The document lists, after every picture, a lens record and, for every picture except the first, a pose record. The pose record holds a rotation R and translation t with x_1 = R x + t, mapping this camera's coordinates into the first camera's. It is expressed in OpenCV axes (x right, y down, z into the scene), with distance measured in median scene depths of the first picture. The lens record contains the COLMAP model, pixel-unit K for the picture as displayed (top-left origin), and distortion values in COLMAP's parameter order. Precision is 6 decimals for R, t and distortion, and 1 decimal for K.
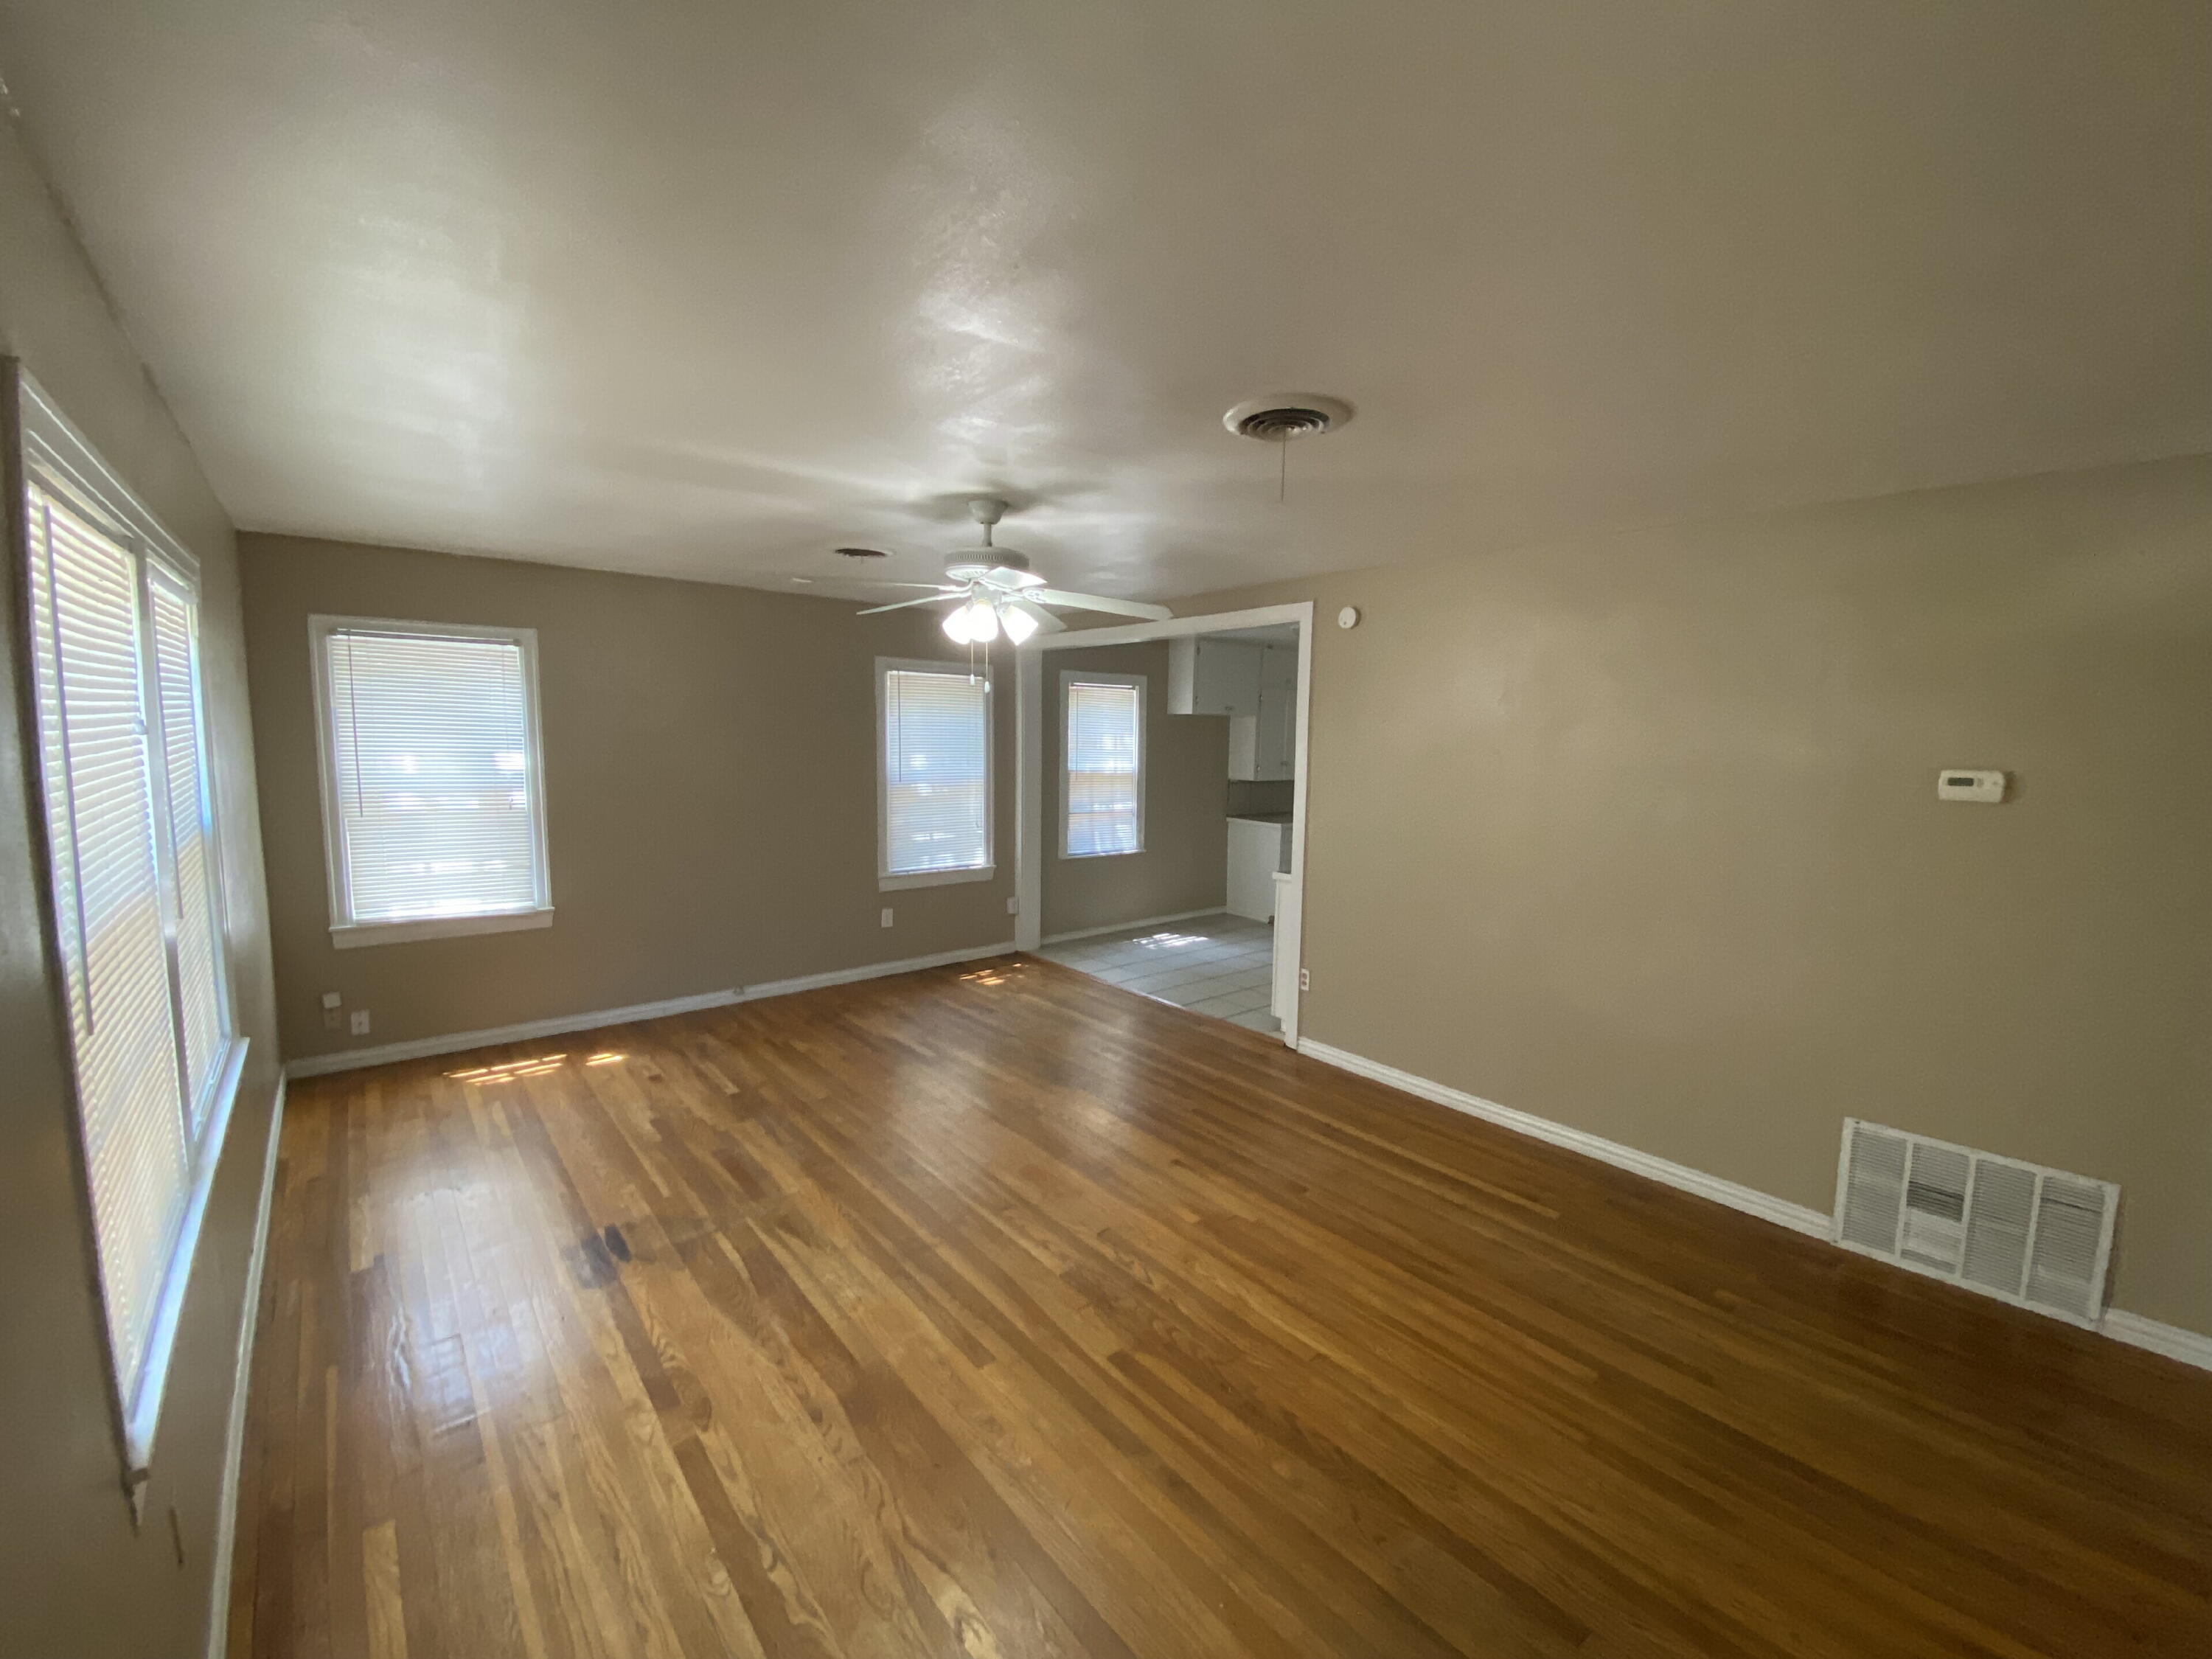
lens RADIAL K [[900.1, 0, 1106.0], [0, 900.1, 829.5], [0, 0, 1]] dist [0.030983, -0.025018]
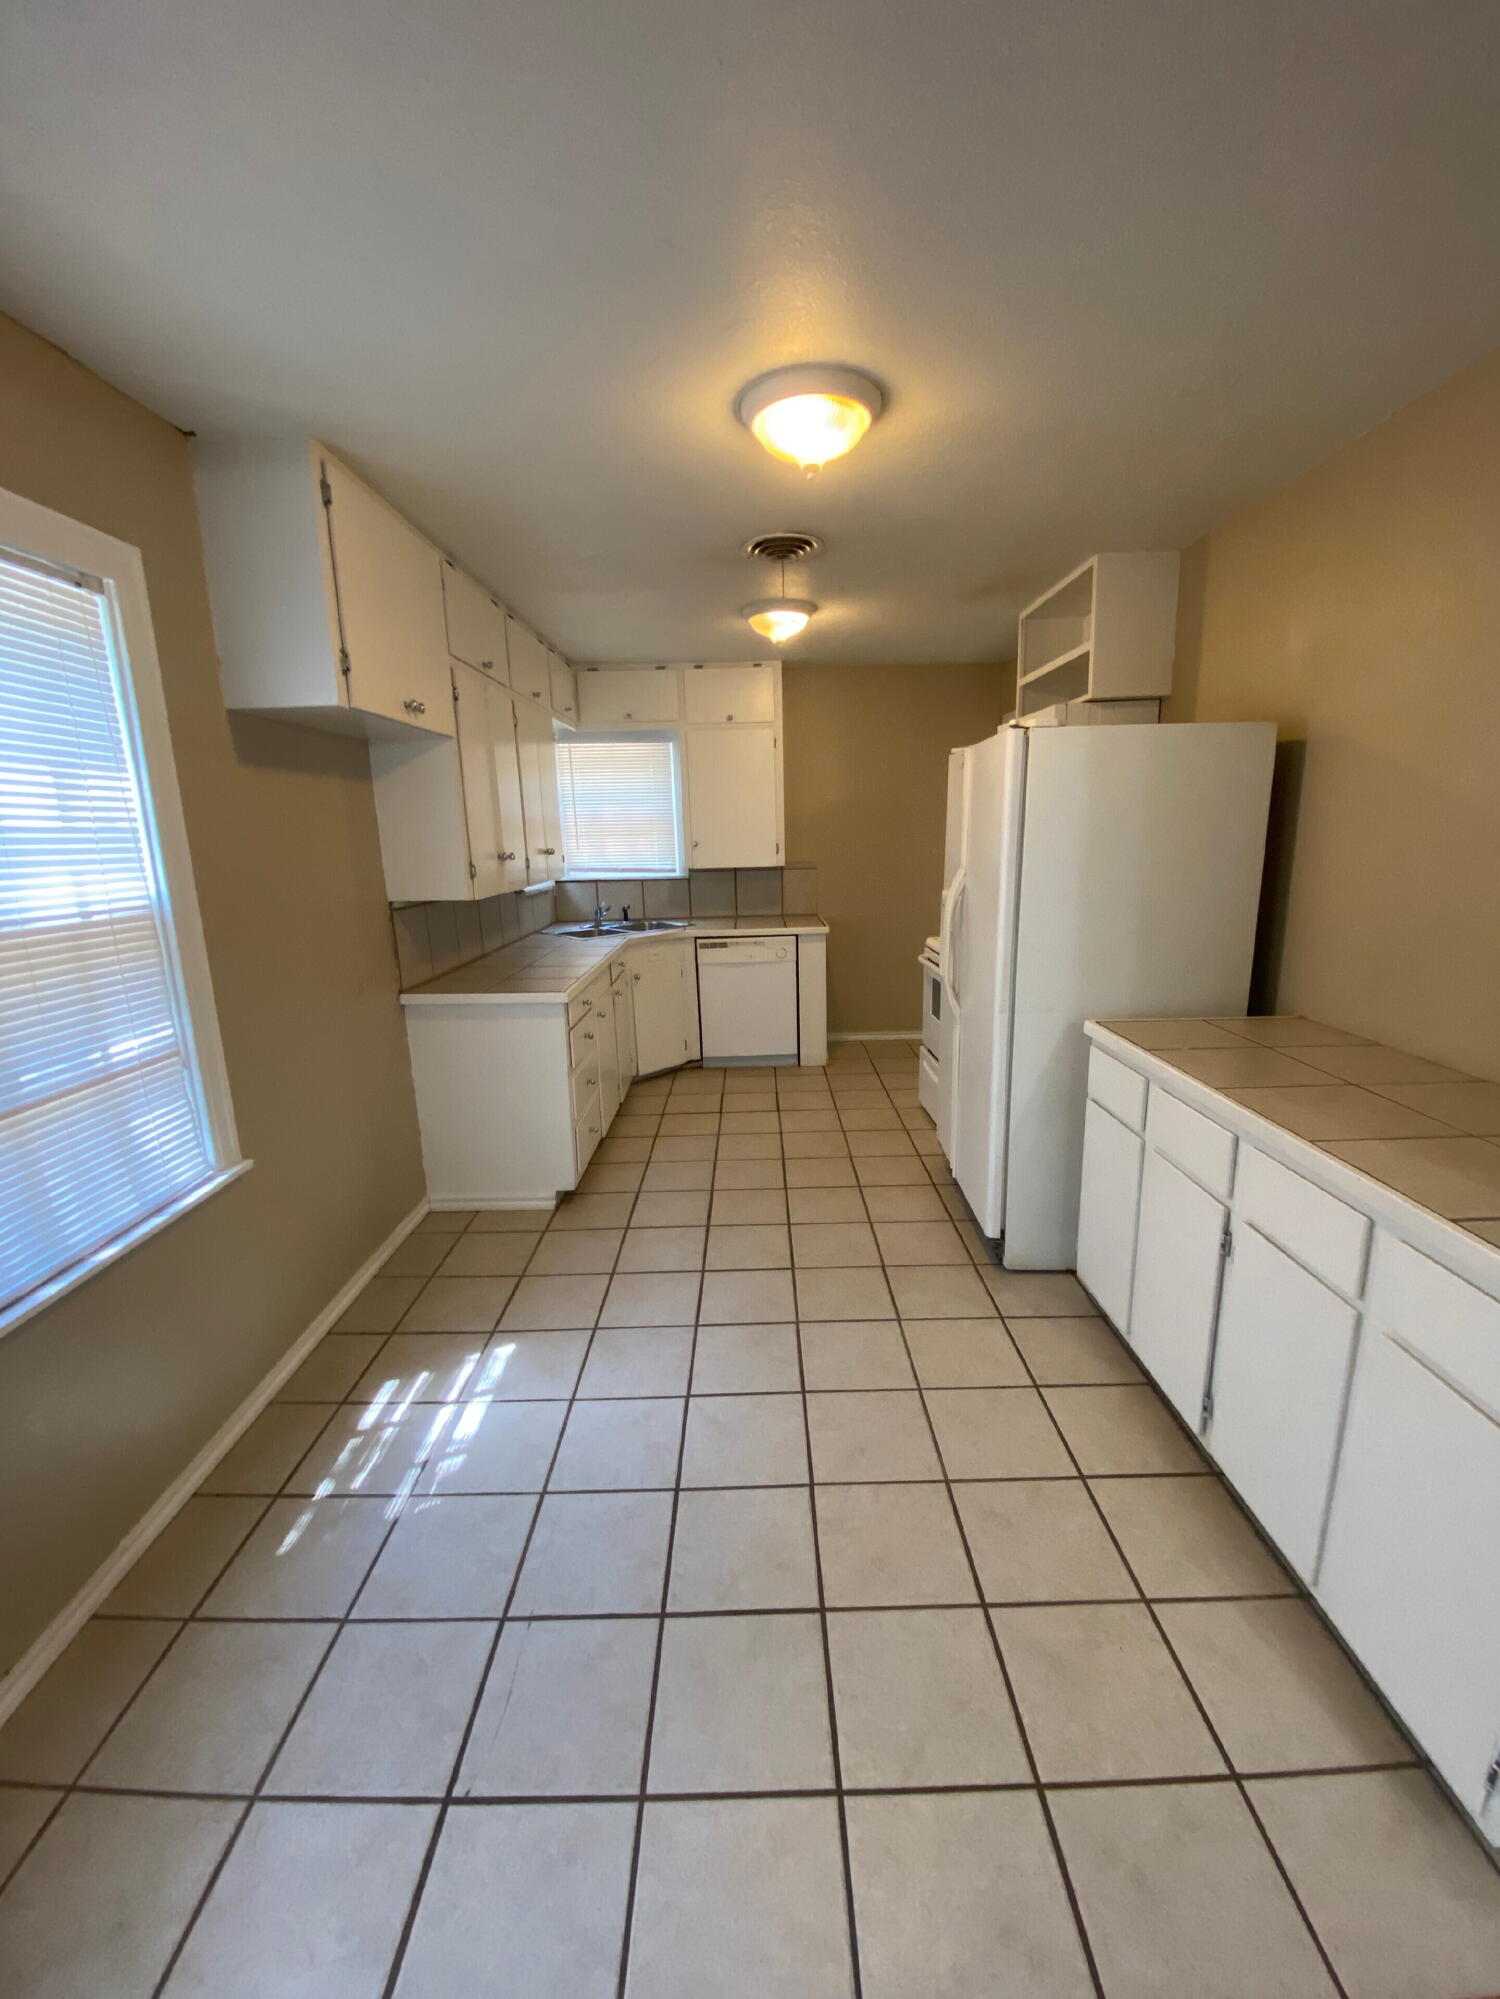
lens RADIAL K [[813.5, 0, 750.0], [0, 813.5, 999.5], [0, 0, 1]] dist [0.030983, -0.025018]
pose [[0.639076, -0.193914, 0.744298, -0.046169], [0.122119, 0.981003, 0.150729, -0.053516], [-0.759387, -0.005434, 0.650616, 0.704157]]
